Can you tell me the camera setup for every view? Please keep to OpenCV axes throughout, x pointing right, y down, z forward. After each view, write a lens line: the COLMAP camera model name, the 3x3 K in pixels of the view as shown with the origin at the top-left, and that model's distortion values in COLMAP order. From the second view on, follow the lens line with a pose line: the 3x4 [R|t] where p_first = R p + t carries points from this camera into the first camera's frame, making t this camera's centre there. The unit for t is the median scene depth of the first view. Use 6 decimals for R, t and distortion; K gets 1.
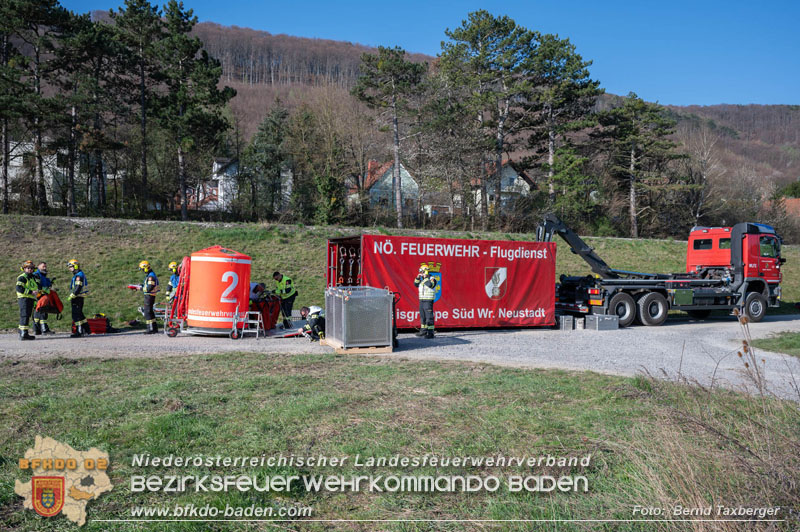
lens RADIAL K [[721.6, 0, 391.1], [0, 721.6, 294.5], [0, 0, 1]] dist [0.001925, 0.002586]
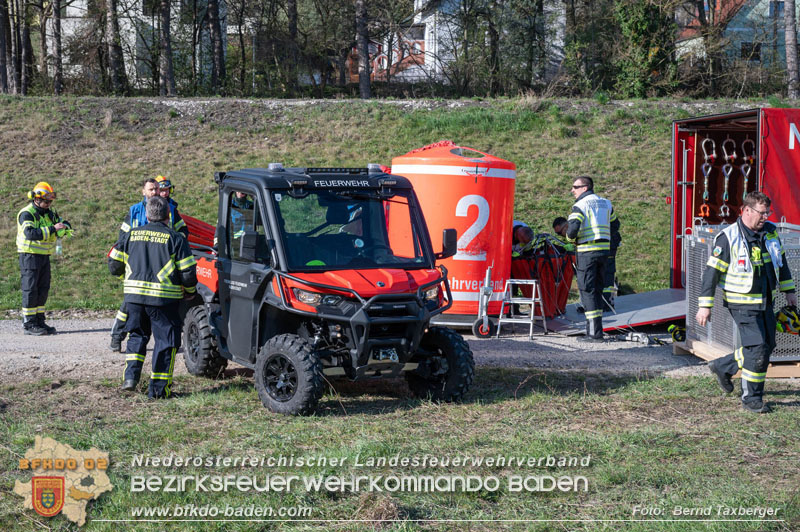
lens RADIAL K [[1055.8, 0, 400.1], [0, 1055.8, 265.8], [0, 0, 1]] dist [0.012171, 0.000000]
pose [[0.976756, -0.000156, -0.214353, -0.106399], [0.006457, 0.999567, 0.028695, -0.004748], [0.214256, -0.029412, 0.976335, 0.273402]]
